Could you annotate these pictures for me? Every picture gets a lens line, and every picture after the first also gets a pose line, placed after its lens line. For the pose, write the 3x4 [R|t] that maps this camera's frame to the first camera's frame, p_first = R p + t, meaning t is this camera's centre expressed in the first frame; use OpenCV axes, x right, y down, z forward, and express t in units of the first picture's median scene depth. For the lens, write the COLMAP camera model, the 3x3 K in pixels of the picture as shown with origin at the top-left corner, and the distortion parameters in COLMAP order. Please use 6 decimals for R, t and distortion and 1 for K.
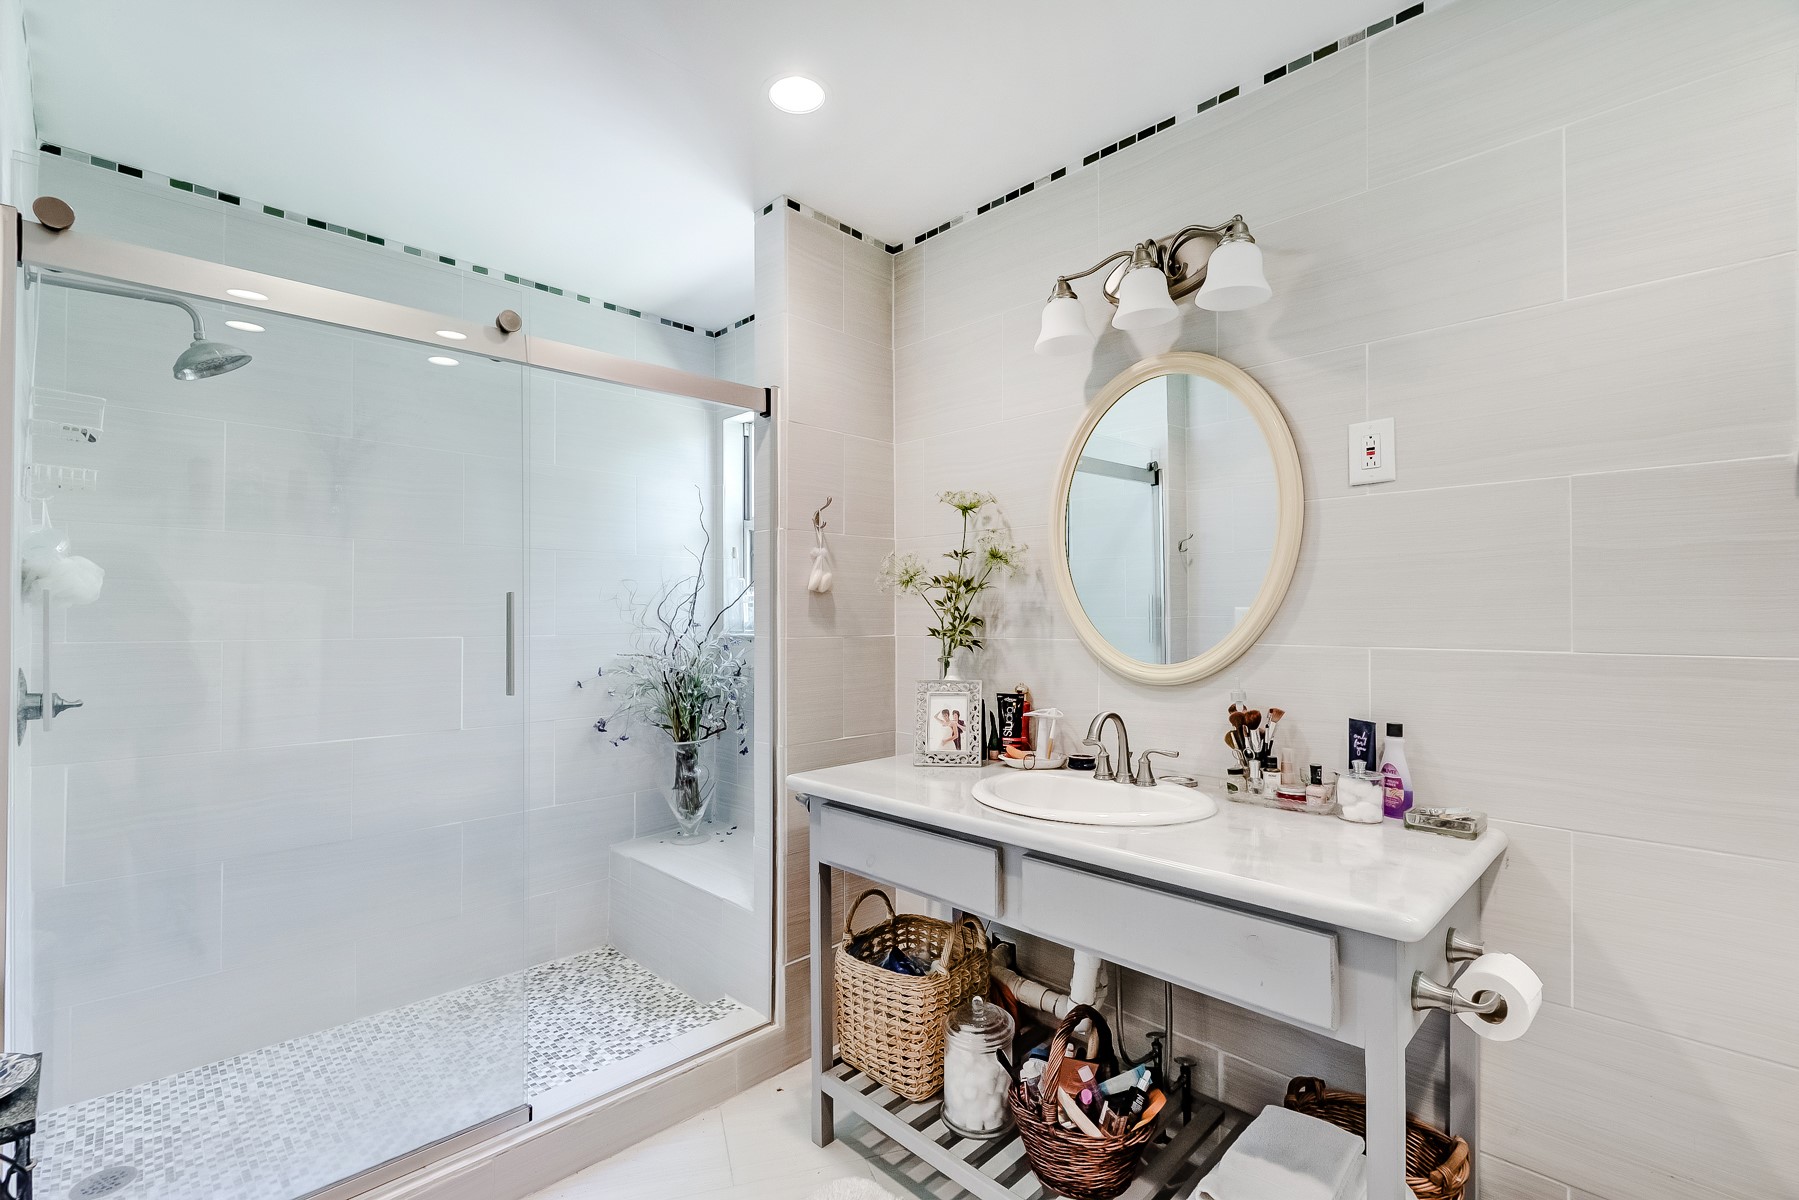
lens RADIAL K [[807.6, 0, 899.4], [0, 807.6, 594.5], [0, 0, 1]] dist [0.005755, -0.004104]
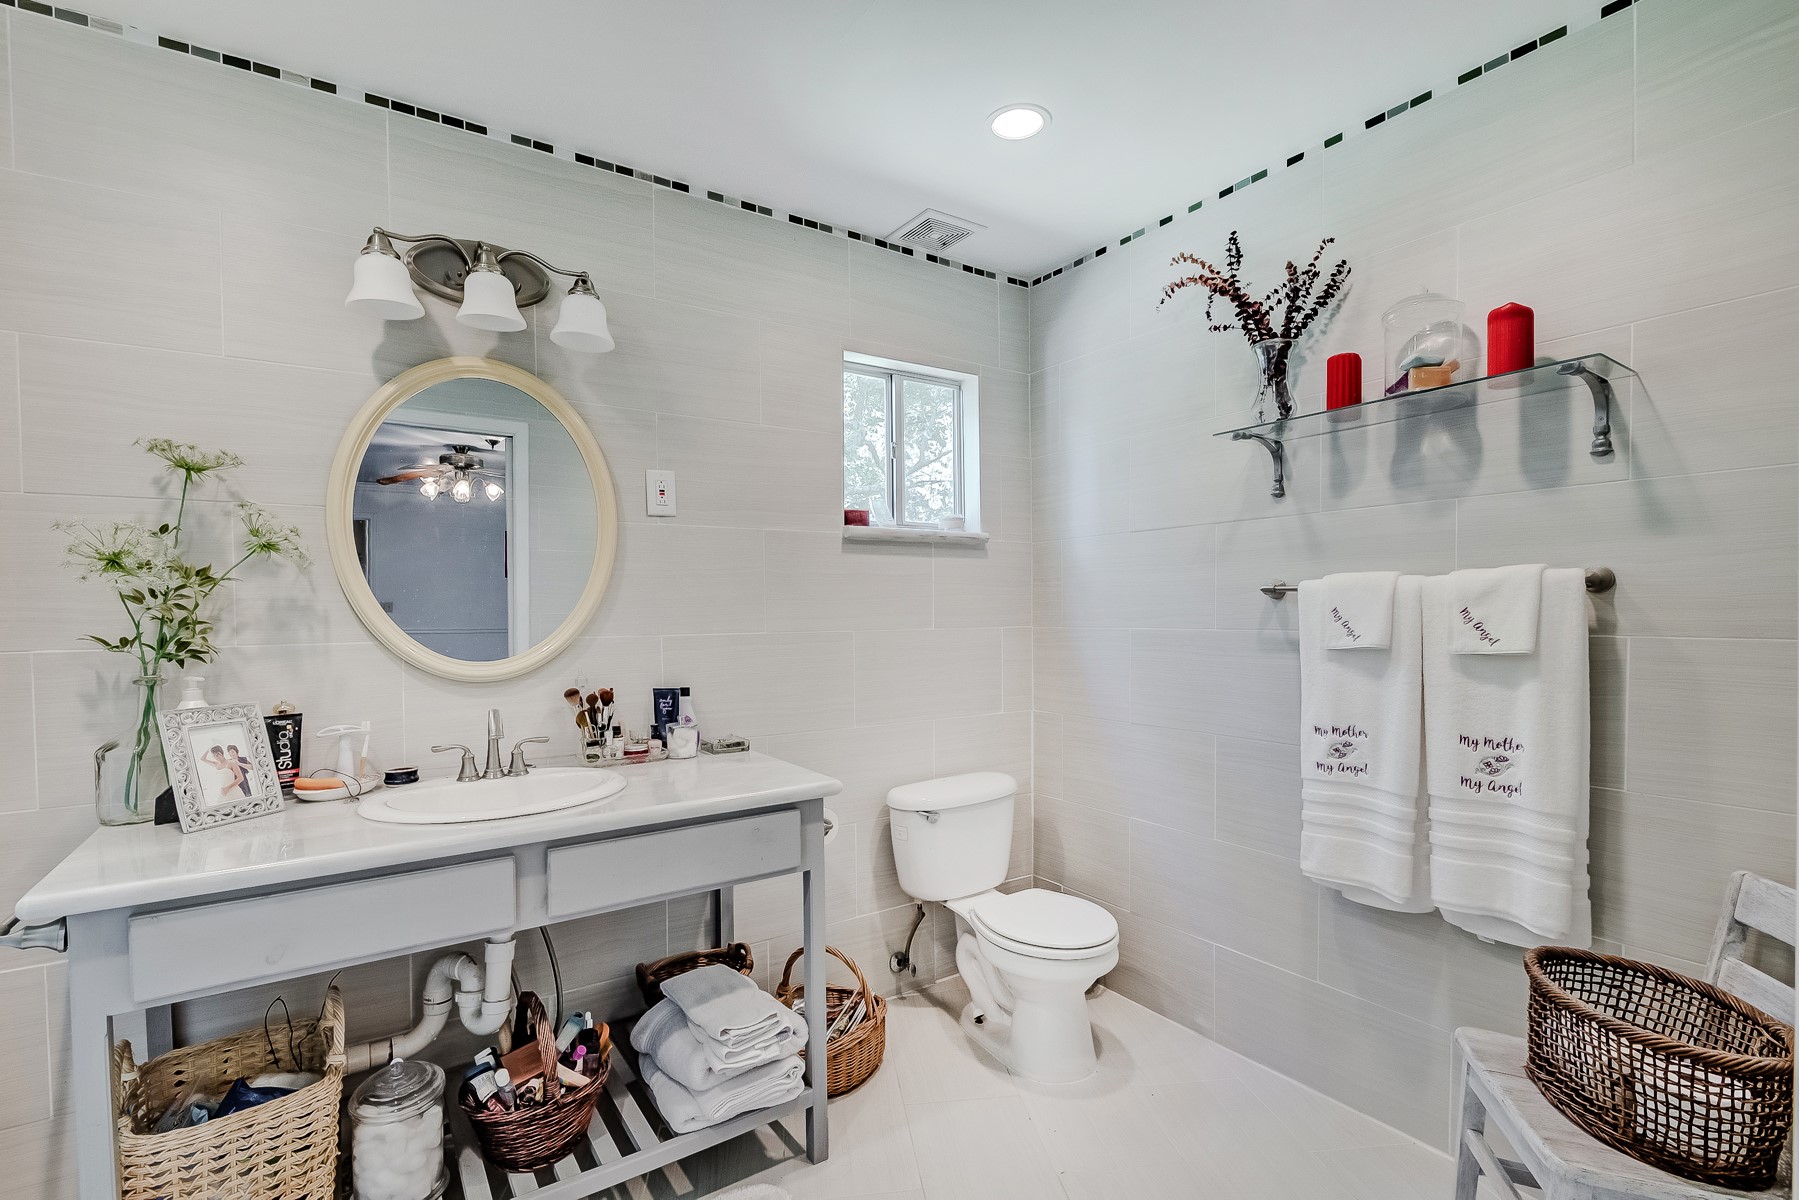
lens RADIAL K [[807.6, 0, 898.3], [0, 807.6, 609.8], [0, 0, 1]] dist [0.005755, -0.004104]
pose [[0.199072, -0.002743, 0.979981, -0.556255], [-0.015870, 0.999856, 0.006023, 0.005979], [-0.979856, -0.016751, 0.199000, 0.270651]]
